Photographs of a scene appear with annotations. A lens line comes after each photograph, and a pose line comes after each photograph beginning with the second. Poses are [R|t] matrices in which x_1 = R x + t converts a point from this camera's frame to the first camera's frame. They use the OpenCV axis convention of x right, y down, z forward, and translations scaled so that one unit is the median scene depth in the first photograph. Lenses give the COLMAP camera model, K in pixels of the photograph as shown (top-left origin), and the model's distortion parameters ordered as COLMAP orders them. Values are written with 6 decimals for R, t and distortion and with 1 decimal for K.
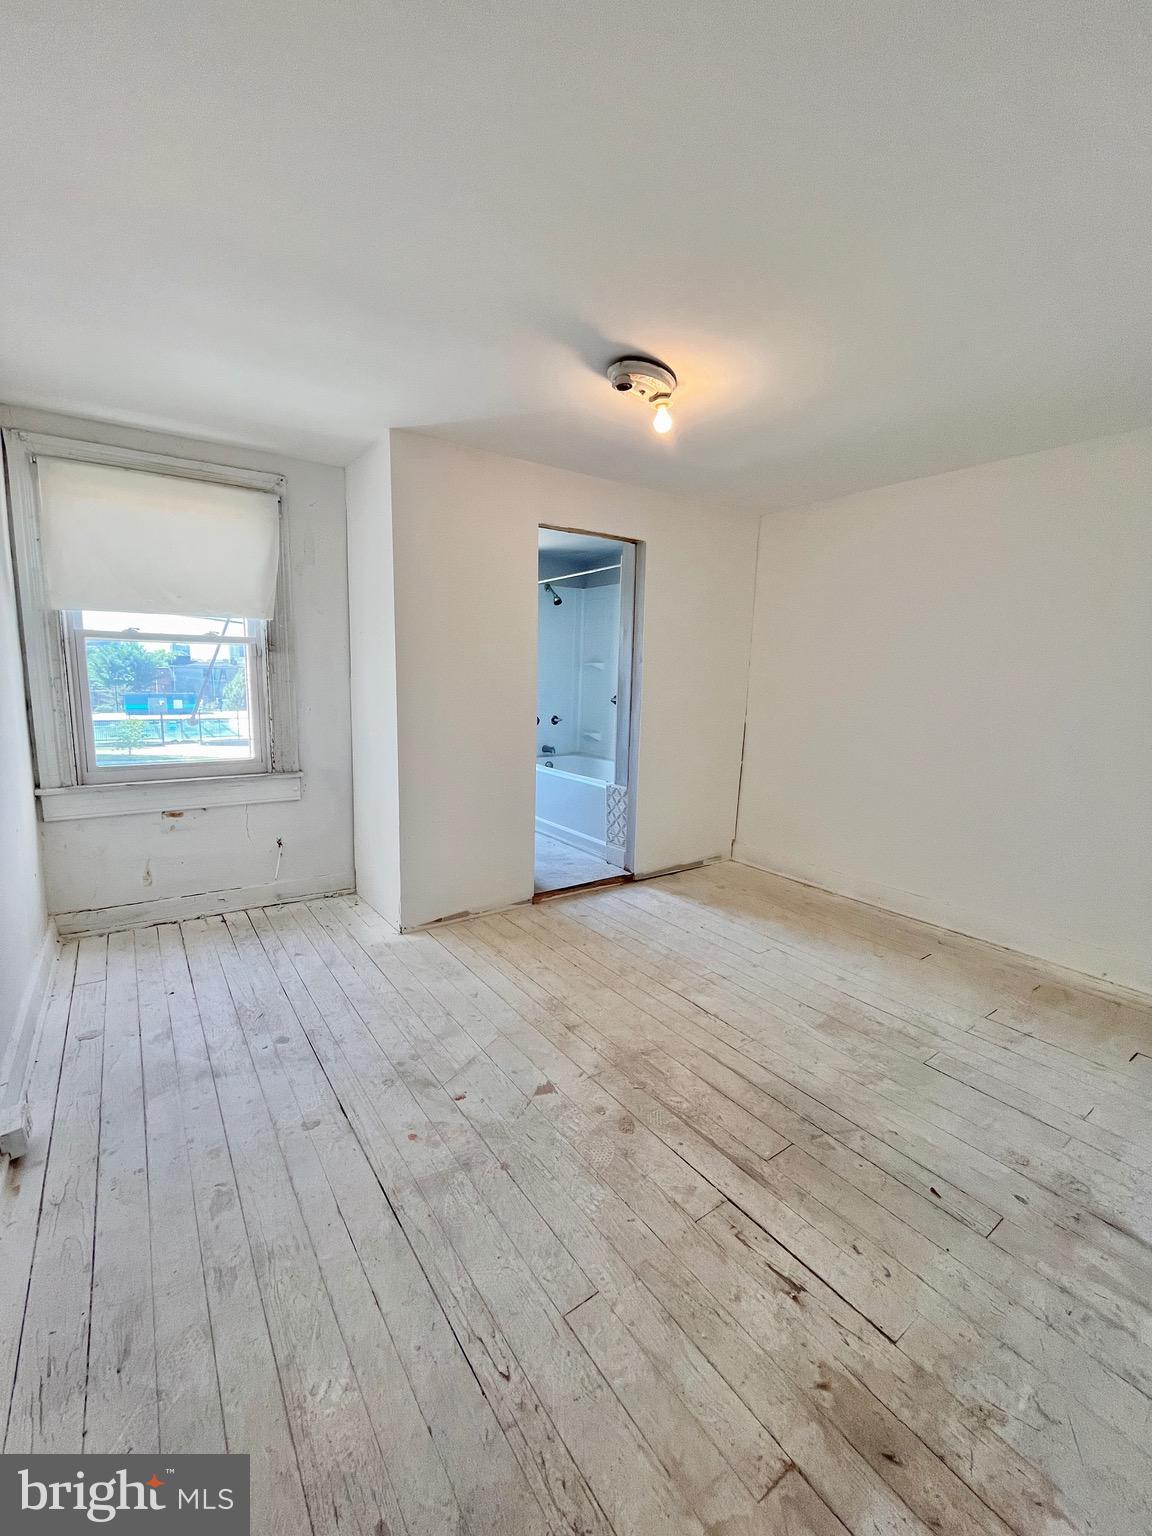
lens RADIAL K [[624.9, 0, 576.0], [0, 624.9, 767.1], [0, 0, 1]] dist [-0.004028, 0.000095]
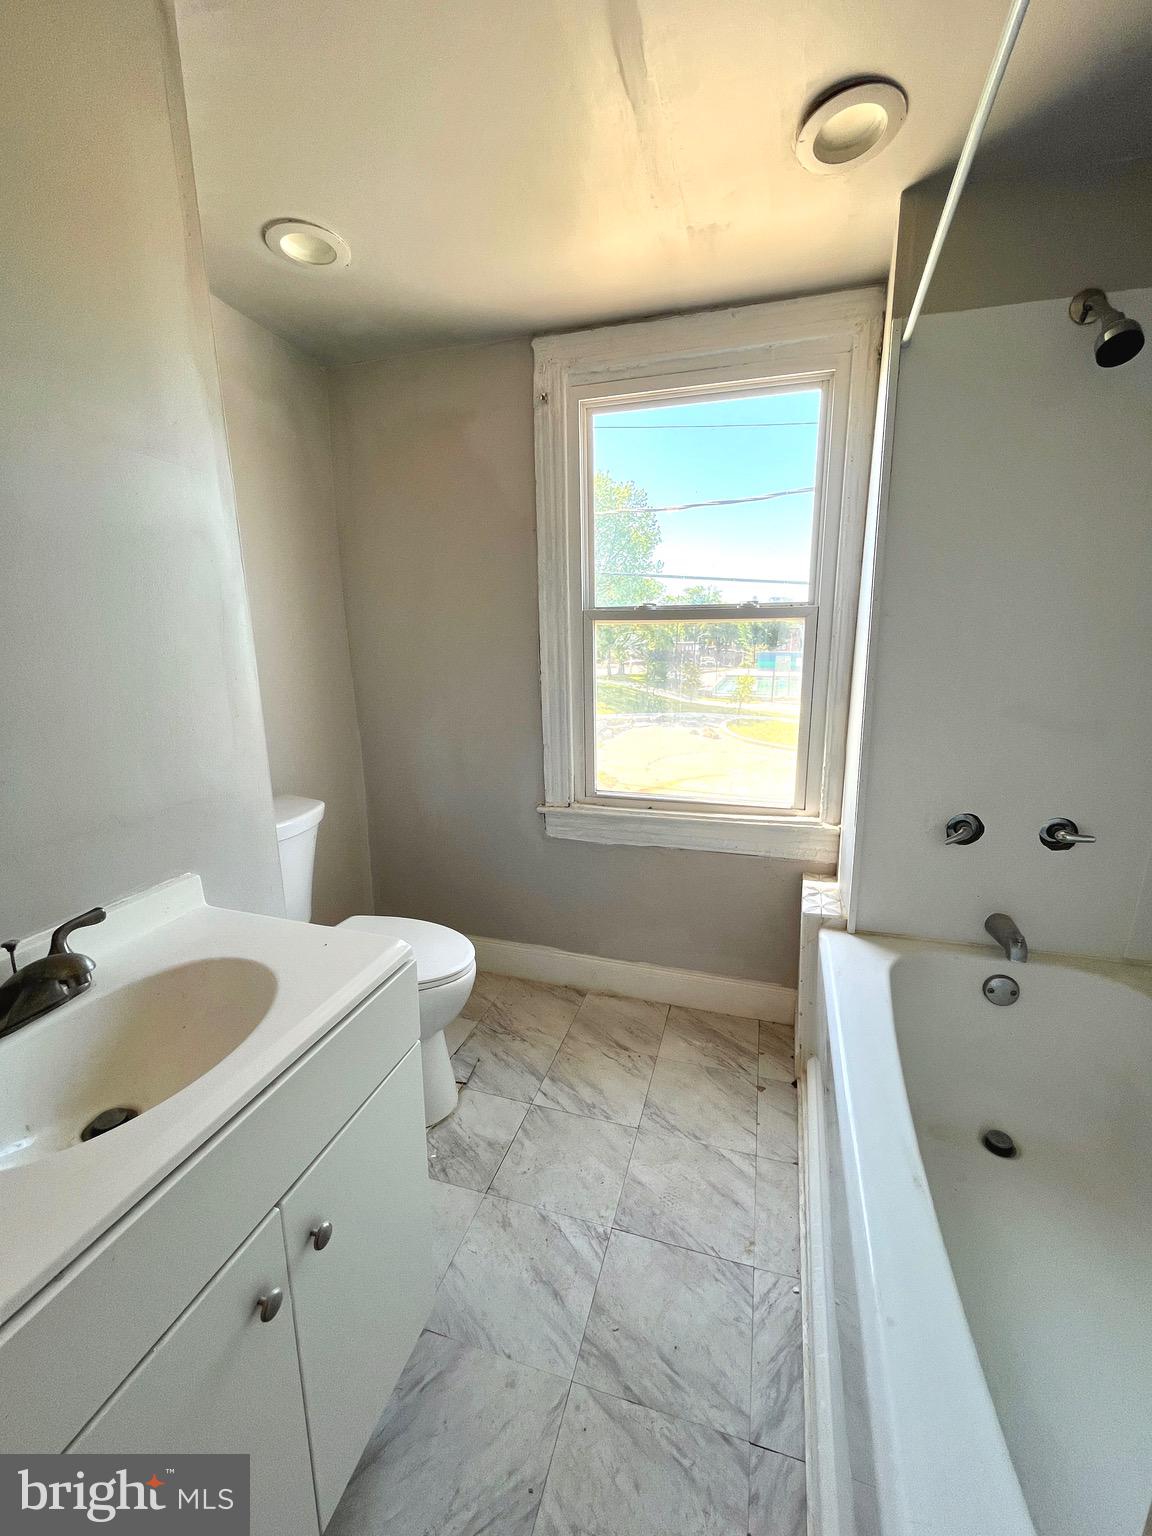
lens RADIAL K [[624.9, 0, 581.3], [0, 624.9, 764.8], [0, 0, 1]] dist [-0.004028, 0.000095]
pose [[0.611010, 0.145896, -0.778062, 0.045525], [-0.098310, 0.989246, 0.108293, -0.114206], [0.785494, 0.010323, 0.618783, 0.668556]]
